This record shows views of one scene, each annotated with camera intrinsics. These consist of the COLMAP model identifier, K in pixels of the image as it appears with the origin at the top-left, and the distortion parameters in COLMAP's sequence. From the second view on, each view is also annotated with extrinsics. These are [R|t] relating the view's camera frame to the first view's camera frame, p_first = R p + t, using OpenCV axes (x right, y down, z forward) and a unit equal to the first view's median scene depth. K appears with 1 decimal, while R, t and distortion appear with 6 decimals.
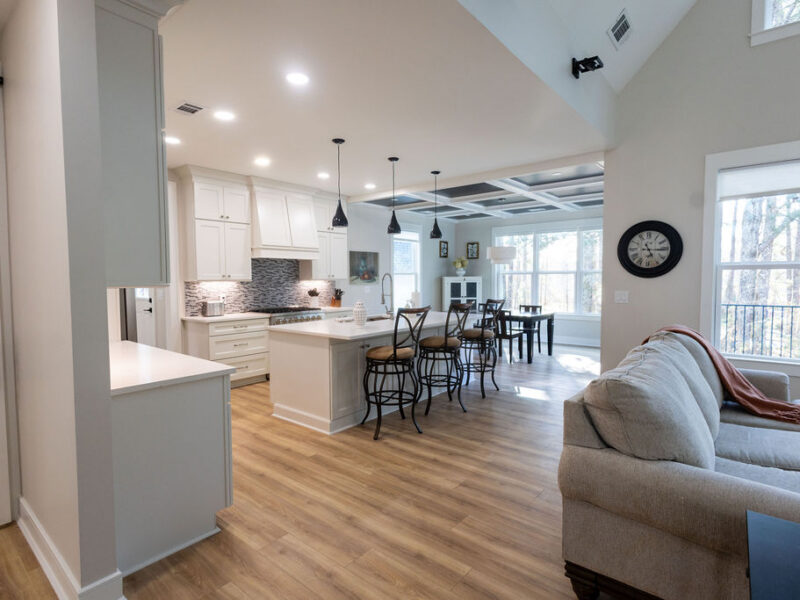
lens RADIAL K [[417.8, 0, 403.2], [0, 417.8, 297.8], [0, 0, 1]] dist [0.004989, 0.000993]
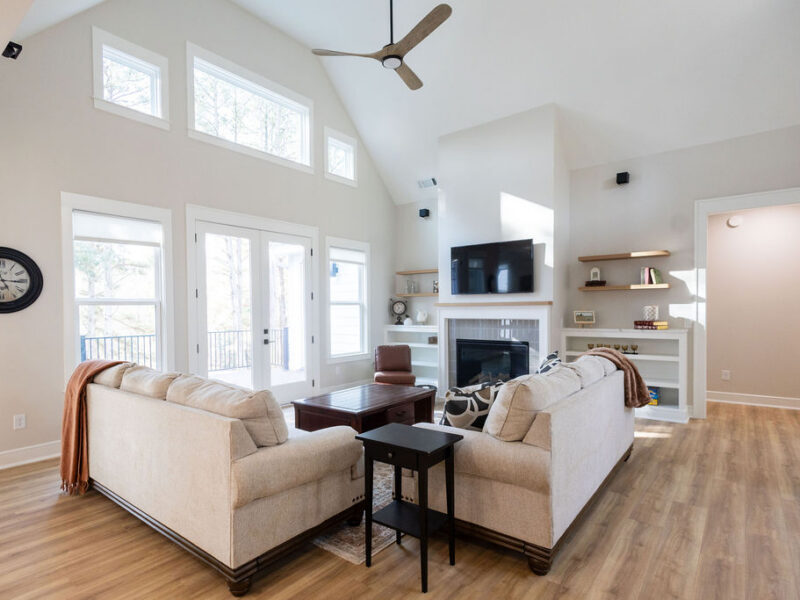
lens RADIAL K [[440.9, 0, 370.9], [0, 440.9, 316.7], [0, 0, 1]] dist [0.003374, 0.000269]
pose [[-0.000627, -0.009655, 0.999953, -0.260708], [0.056808, 0.998338, 0.009675, -0.006316], [-0.998385, 0.056811, -0.000077, 0.211149]]
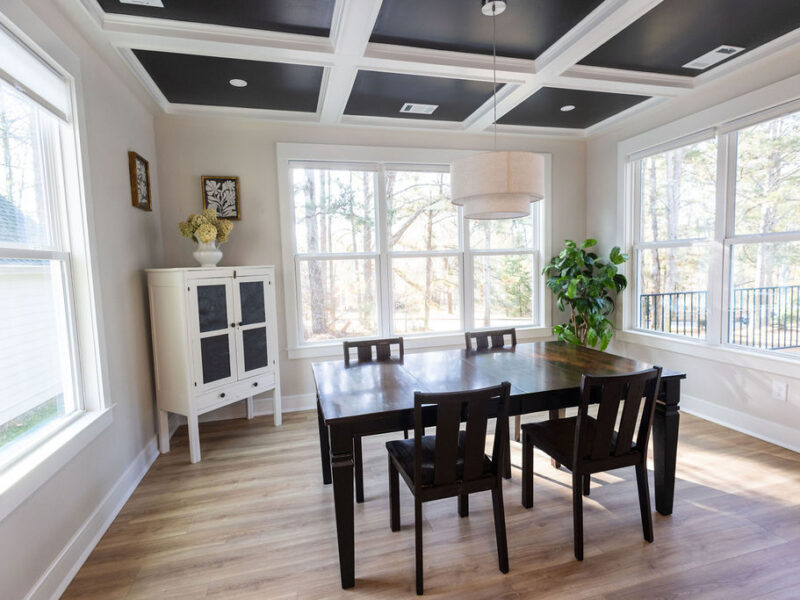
lens RADIAL K [[417.8, 0, 403.2], [0, 417.8, 297.8], [0, 0, 1]] dist [0.004989, 0.000993]
pose [[0.577876, -0.080316, 0.812163, -0.096444], [0.068075, 0.996421, 0.050101, -0.055599], [-0.813281, 0.026336, 0.581275, 1.165922]]
